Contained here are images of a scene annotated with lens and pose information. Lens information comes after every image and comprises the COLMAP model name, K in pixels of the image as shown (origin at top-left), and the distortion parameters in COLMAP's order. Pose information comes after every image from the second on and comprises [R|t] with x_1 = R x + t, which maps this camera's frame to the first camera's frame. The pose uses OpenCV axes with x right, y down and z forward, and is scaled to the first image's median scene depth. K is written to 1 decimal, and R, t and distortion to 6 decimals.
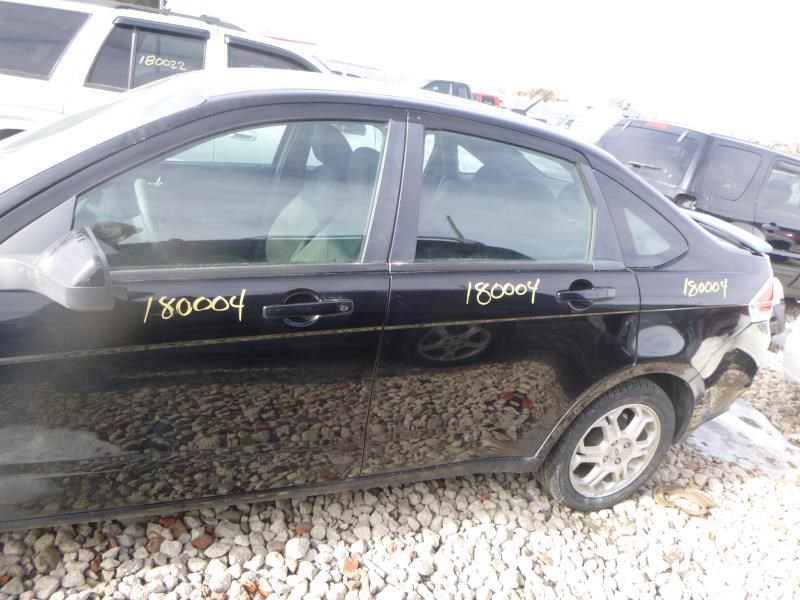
lens RADIAL K [[598.2, 0, 402.0], [0, 598.2, 322.0], [0, 0, 1]] dist [-0.045950, -0.010373]
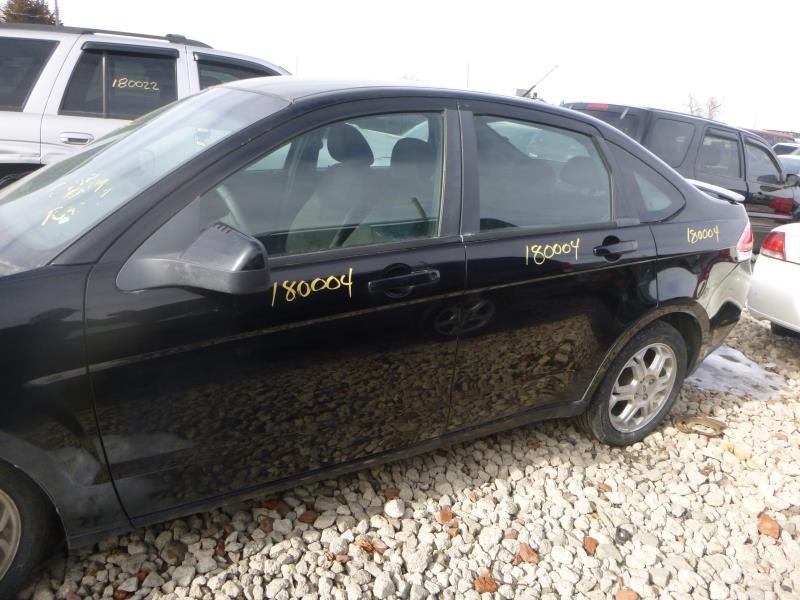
lens RADIAL K [[598.2, 0, 402.0], [0, 598.2, 322.0], [0, 0, 1]] dist [-0.045950, -0.010373]
pose [[0.985989, -0.123334, 0.112312, -0.228263], [0.124529, 0.992209, -0.003655, 0.044590], [-0.110986, 0.017590, 0.993666, -0.083221]]
